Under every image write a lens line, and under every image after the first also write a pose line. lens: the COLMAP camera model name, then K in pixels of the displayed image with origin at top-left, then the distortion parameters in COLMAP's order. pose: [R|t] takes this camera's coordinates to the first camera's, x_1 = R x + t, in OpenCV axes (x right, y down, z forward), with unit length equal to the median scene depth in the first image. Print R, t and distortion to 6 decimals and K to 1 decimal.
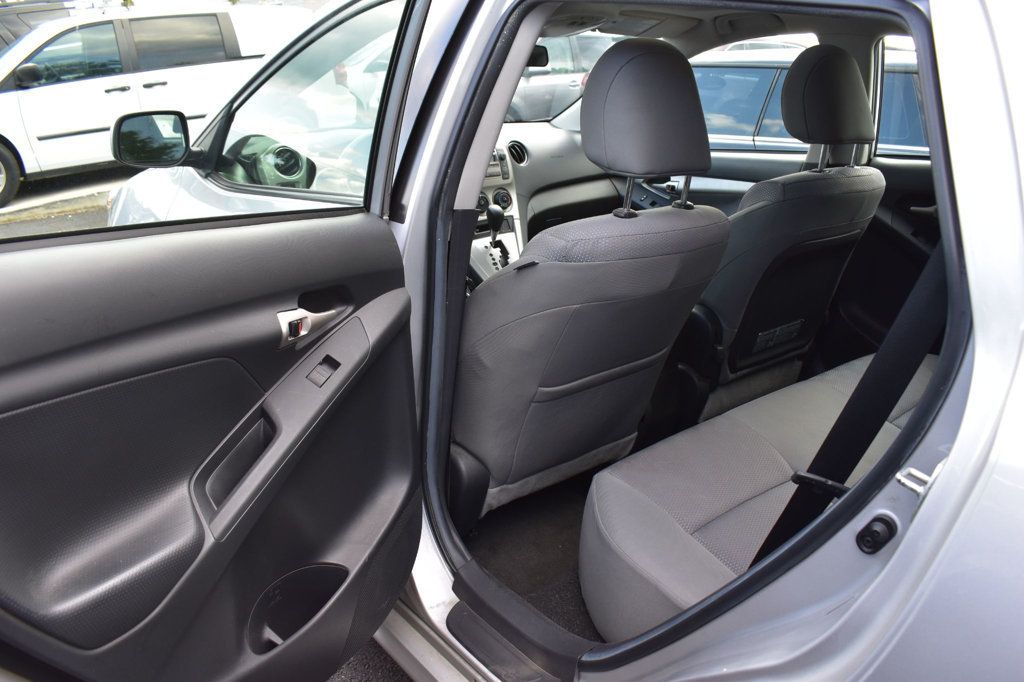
lens RADIAL K [[794.1, 0, 514.4], [0, 794.1, 340.1], [0, 0, 1]] dist [-0.084606, -0.001428]
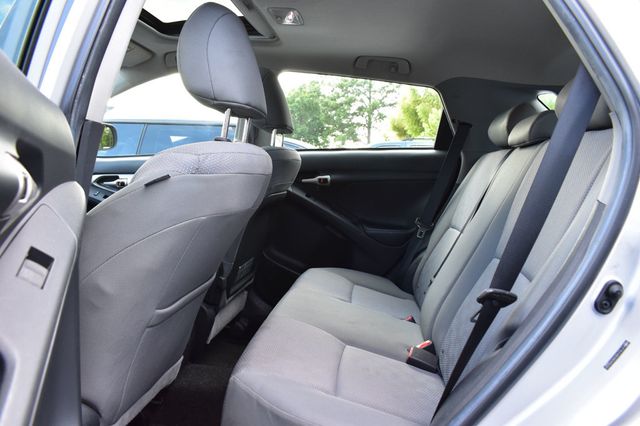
lens RADIAL K [[496.3, 0, 320.9], [0, 496.3, 212.4], [0, 0, 1]] dist [-0.084606, -0.001428]
pose [[0.711619, -0.039157, 0.701474, -0.247441], [0.197377, 0.969377, -0.146120, 0.070420], [-0.674271, 0.242437, 0.697555, 0.378035]]
